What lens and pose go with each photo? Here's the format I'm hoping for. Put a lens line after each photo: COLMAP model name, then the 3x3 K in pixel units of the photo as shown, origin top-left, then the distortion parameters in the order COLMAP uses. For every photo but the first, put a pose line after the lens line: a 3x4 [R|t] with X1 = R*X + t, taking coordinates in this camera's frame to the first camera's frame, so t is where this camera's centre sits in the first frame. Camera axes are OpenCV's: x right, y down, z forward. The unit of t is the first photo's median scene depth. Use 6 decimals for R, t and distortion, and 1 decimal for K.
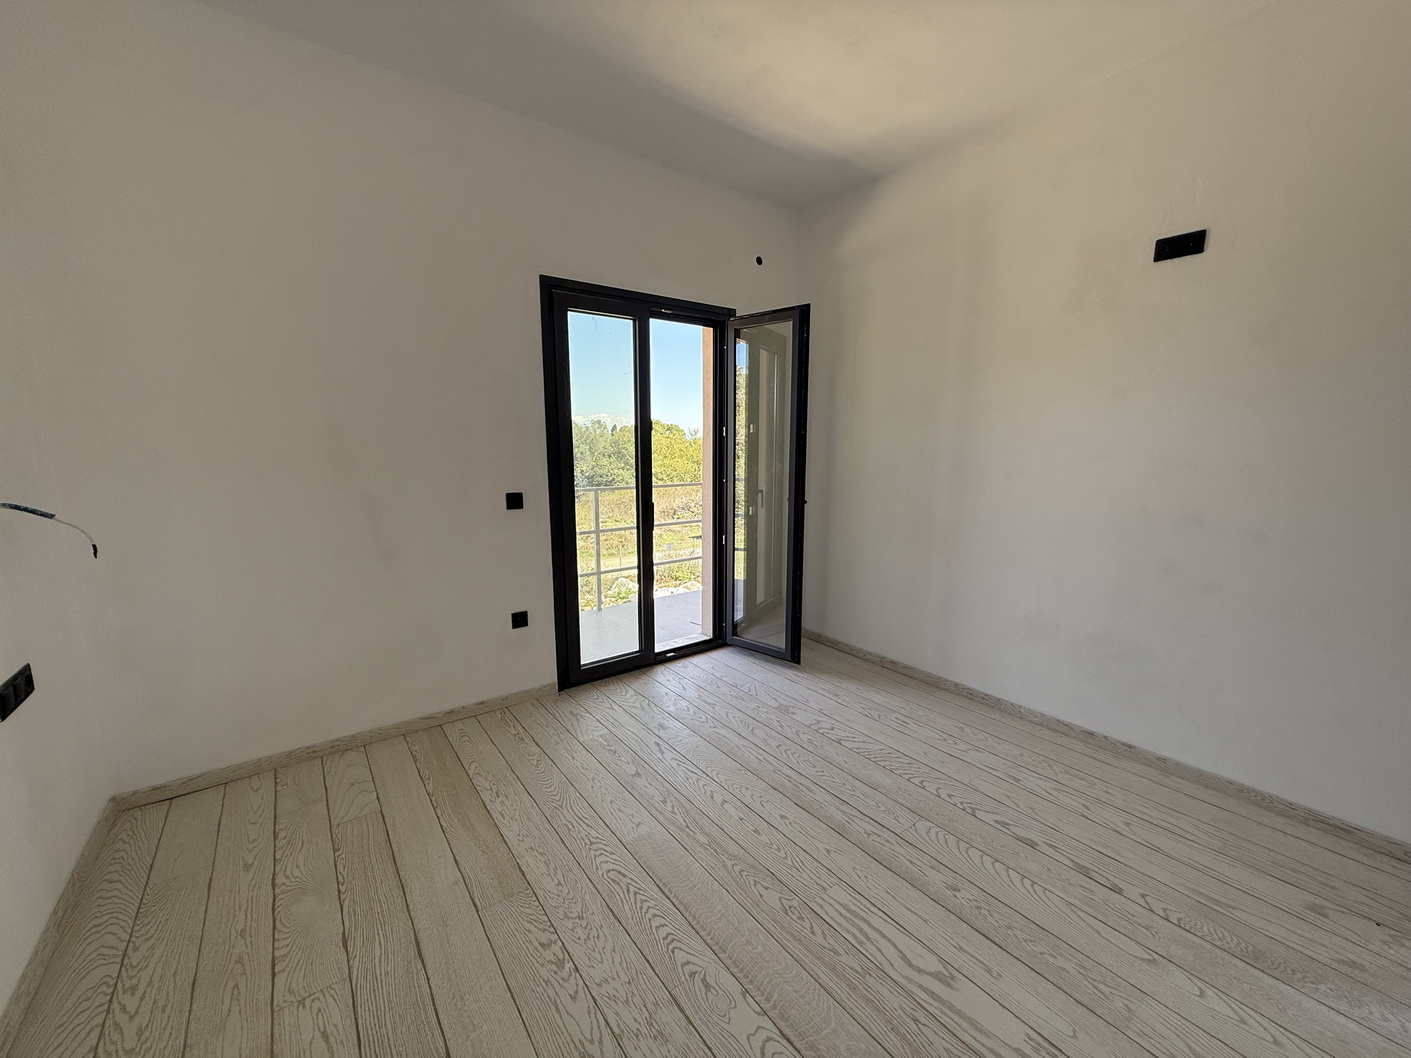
lens RADIAL K [[562.2, 0, 702.8], [0, 562.2, 531.3], [0, 0, 1]] dist [-0.000161, 0.000354]
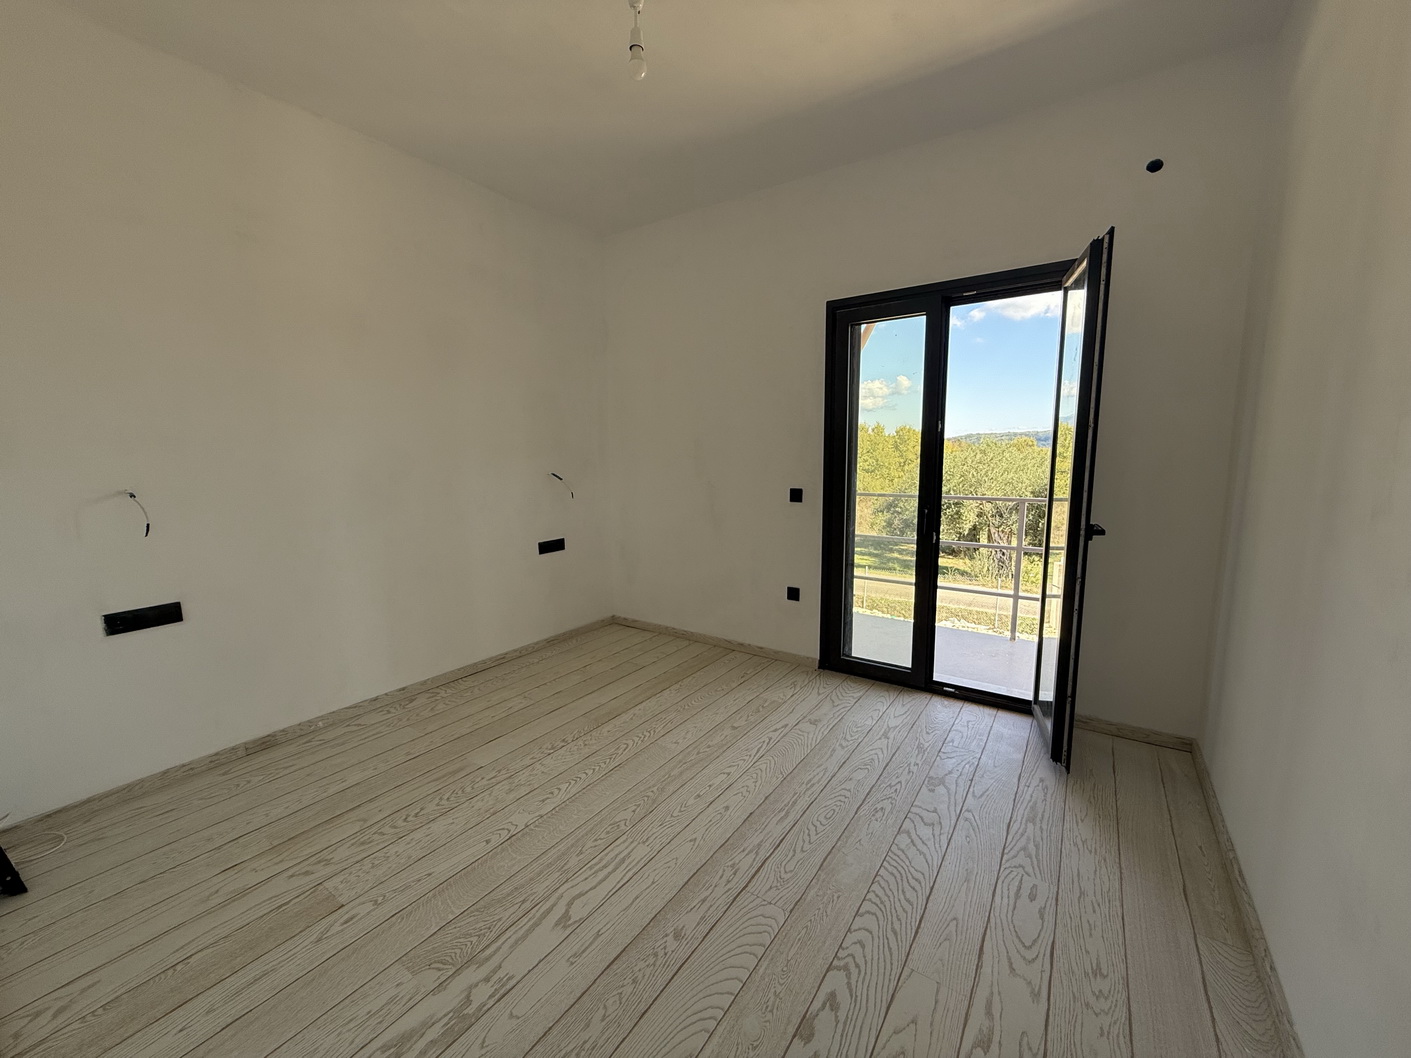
lens RADIAL K [[562.2, 0, 702.8], [0, 562.2, 531.3], [0, 0, 1]] dist [-0.000161, 0.000354]
pose [[0.325039, 0.125806, -0.937295, 0.926067], [-0.140918, 0.986490, 0.083541, -0.061604], [0.935143, 0.104928, 0.338376, 0.506067]]
